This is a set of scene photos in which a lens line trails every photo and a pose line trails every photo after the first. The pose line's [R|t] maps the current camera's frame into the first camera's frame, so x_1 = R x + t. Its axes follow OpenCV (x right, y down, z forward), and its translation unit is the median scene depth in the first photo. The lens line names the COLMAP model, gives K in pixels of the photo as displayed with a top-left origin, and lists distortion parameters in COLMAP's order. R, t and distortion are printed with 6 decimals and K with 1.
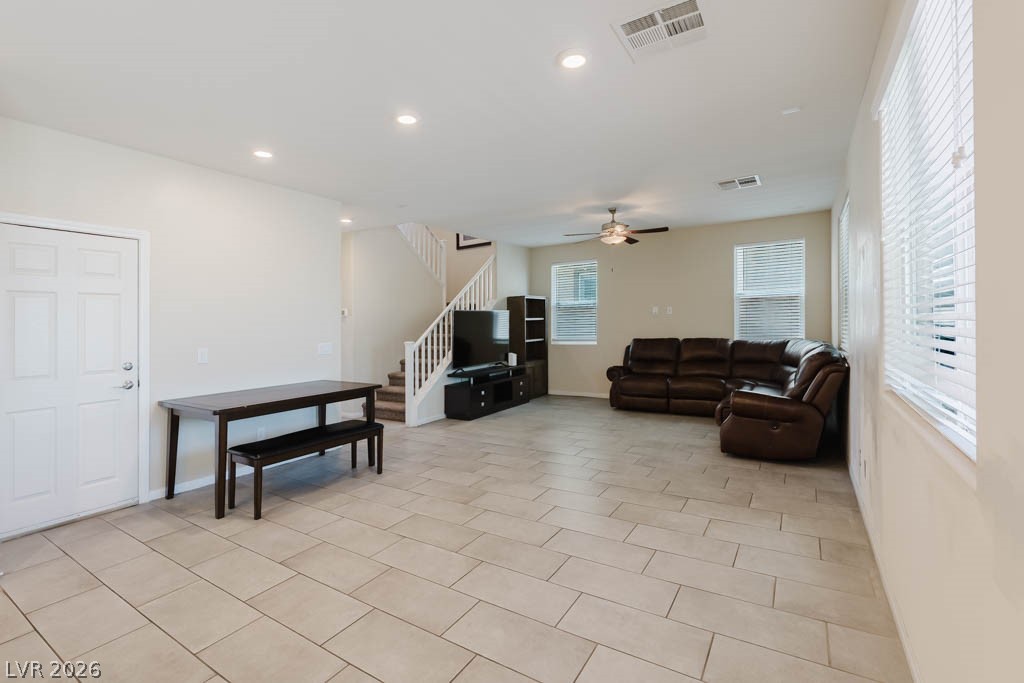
lens RADIAL K [[448.0, 0, 534.7], [0, 448.0, 327.0], [0, 0, 1]] dist [-0.002467, -0.000147]
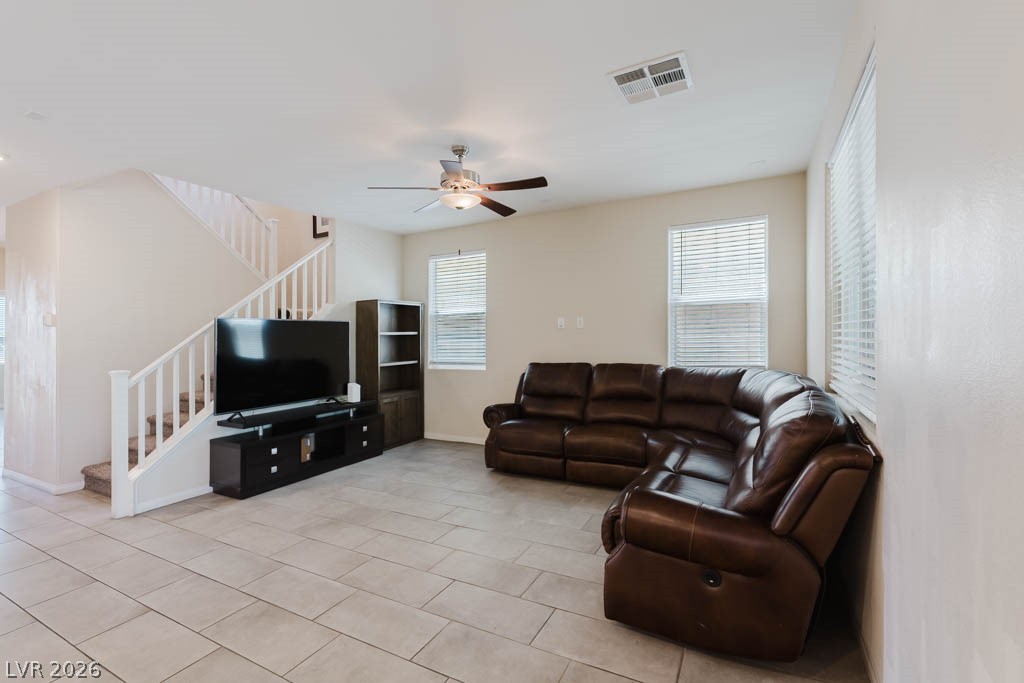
lens RADIAL K [[443.8, 0, 542.2], [0, 443.8, 337.0], [0, 0, 1]] dist [-0.002715, -0.000334]
pose [[0.996521, 0.007211, 0.083033, 0.200299], [-0.006495, 0.999939, -0.008884, -0.008810], [-0.083092, 0.008314, 0.996507, 0.346624]]
